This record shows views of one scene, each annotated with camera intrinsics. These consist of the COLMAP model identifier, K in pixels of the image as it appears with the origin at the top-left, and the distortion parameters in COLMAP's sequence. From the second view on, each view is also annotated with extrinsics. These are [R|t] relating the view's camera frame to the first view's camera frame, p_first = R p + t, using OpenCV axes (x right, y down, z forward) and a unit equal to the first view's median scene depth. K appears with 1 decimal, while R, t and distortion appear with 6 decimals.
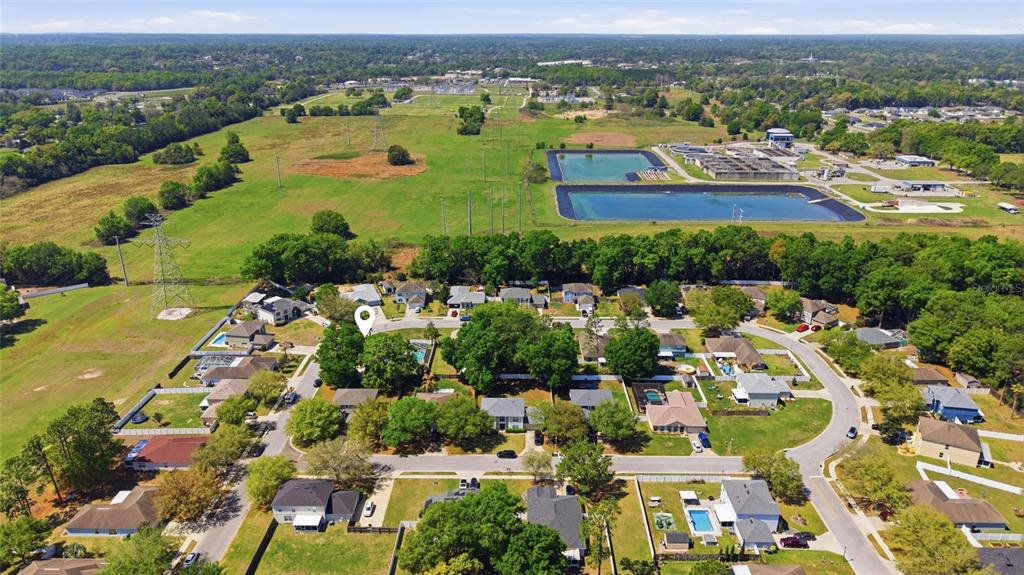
lens RADIAL K [[681.4, 0, 512.0], [0, 681.4, 287.5], [0, 0, 1]] dist [0.094942, -0.105238]
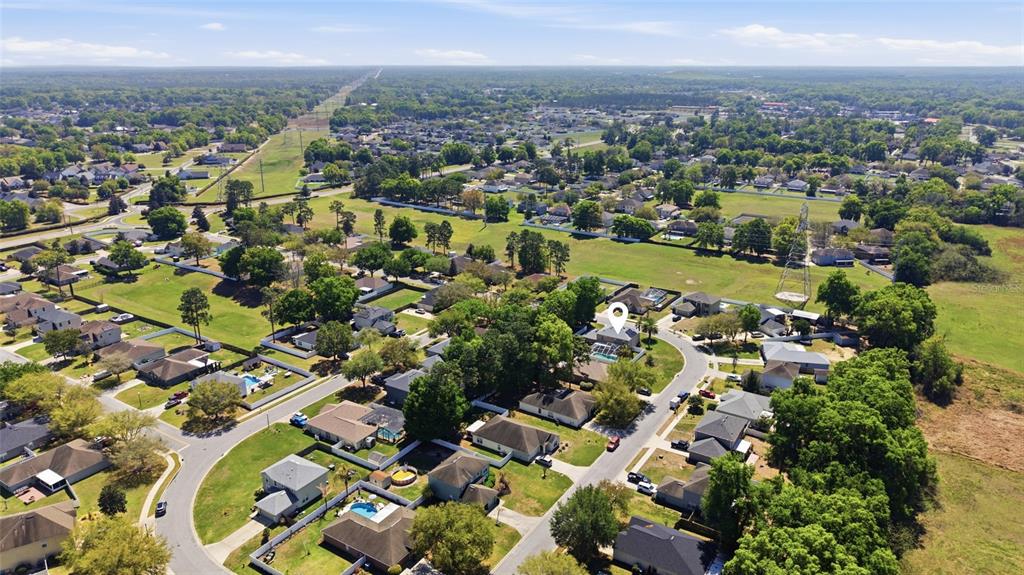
lens RADIAL K [[681.4, 0, 512.0], [0, 681.4, 287.5], [0, 0, 1]] dist [0.094942, -0.105238]
pose [[-0.532154, 0.259673, -0.805842, 0.839987], [-0.302597, 0.830602, 0.467477, -0.480515], [0.790726, 0.492615, -0.363432, 1.463185]]
